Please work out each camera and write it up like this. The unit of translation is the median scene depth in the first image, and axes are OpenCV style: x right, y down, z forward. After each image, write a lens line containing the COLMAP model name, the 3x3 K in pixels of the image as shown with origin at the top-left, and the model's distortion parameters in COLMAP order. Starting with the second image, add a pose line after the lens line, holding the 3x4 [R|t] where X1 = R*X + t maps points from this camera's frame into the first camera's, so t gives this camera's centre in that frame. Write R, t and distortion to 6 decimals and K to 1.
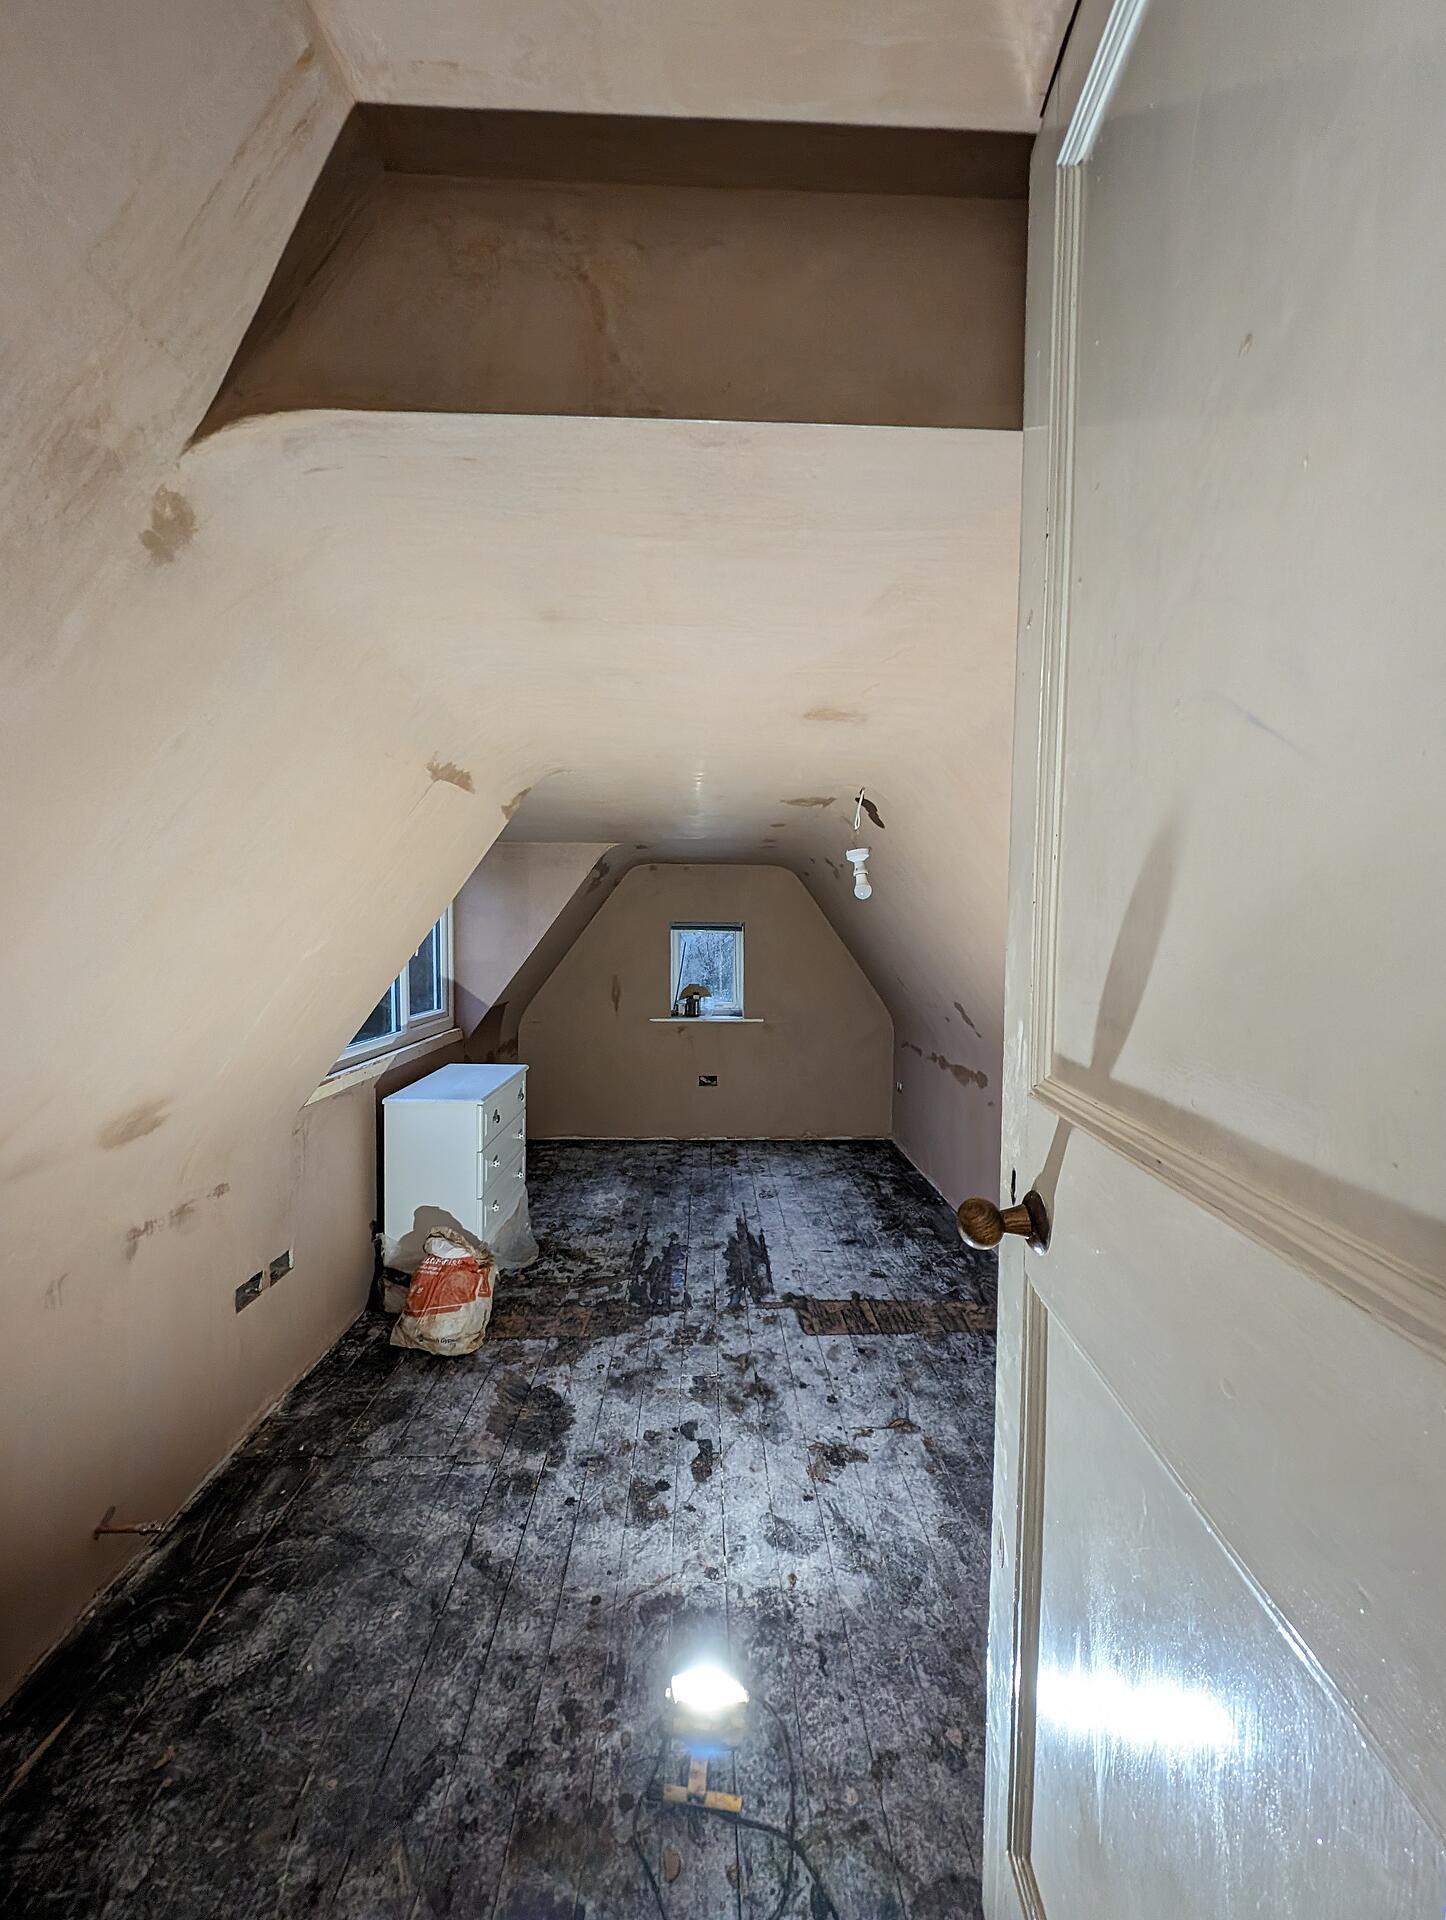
lens RADIAL K [[739.1, 0, 721.7], [0, 739.1, 950.5], [0, 0, 1]] dist [-0.002741, -0.000201]
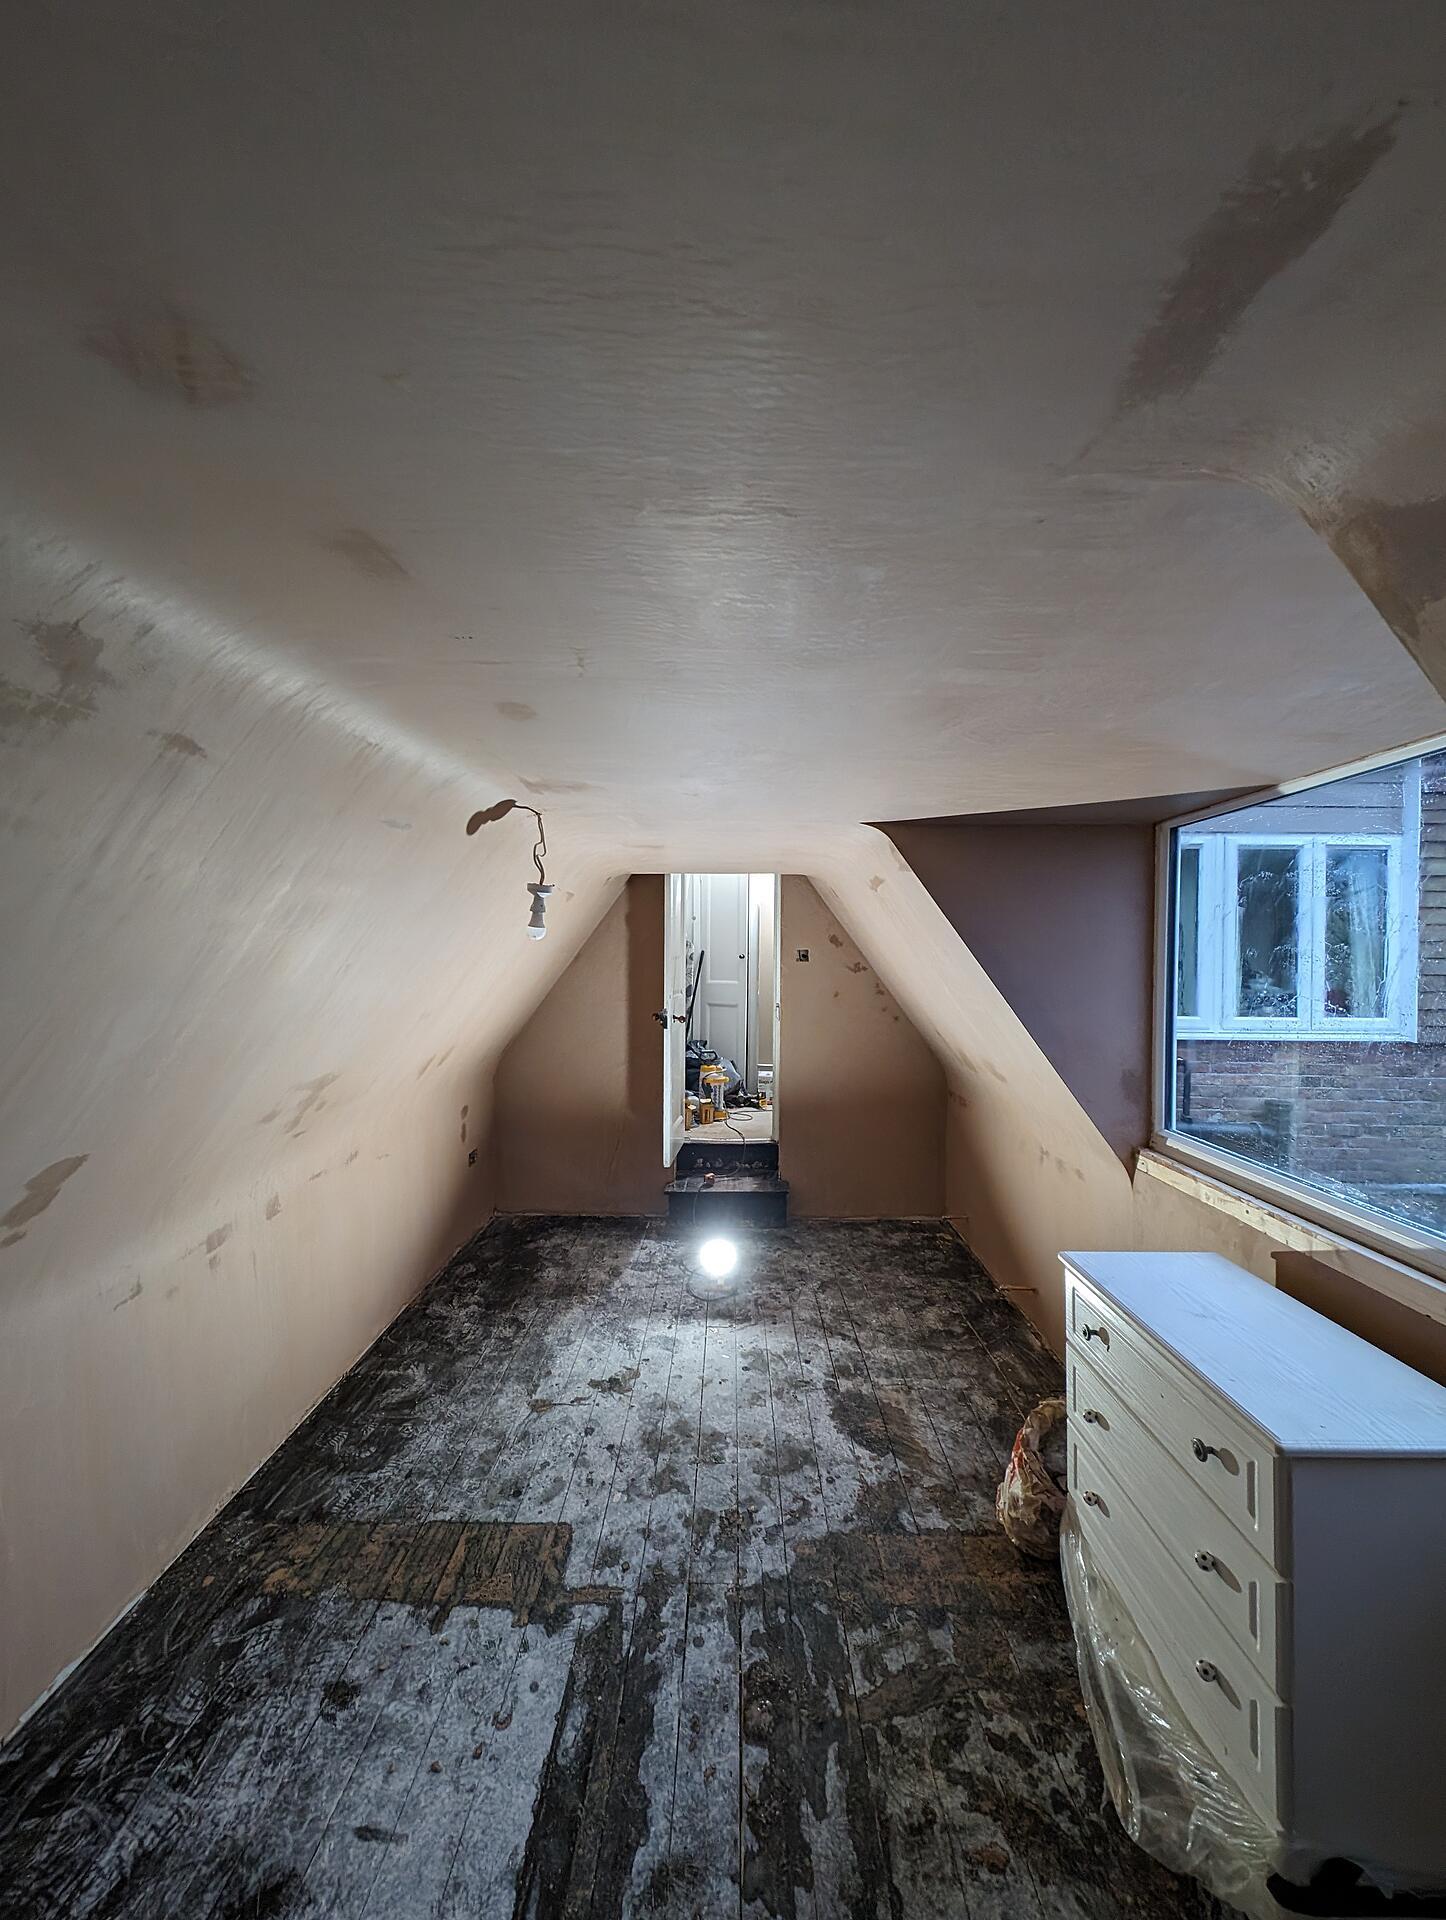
lens RADIAL K [[739.1, 0, 721.7], [0, 739.1, 950.5], [0, 0, 1]] dist [-0.002741, -0.000201]
pose [[-0.999079, -0.013794, 0.040640, -0.060833], [-0.013558, 0.999890, 0.006076, -0.062635], [-0.040719, 0.005519, -0.999155, 1.823536]]
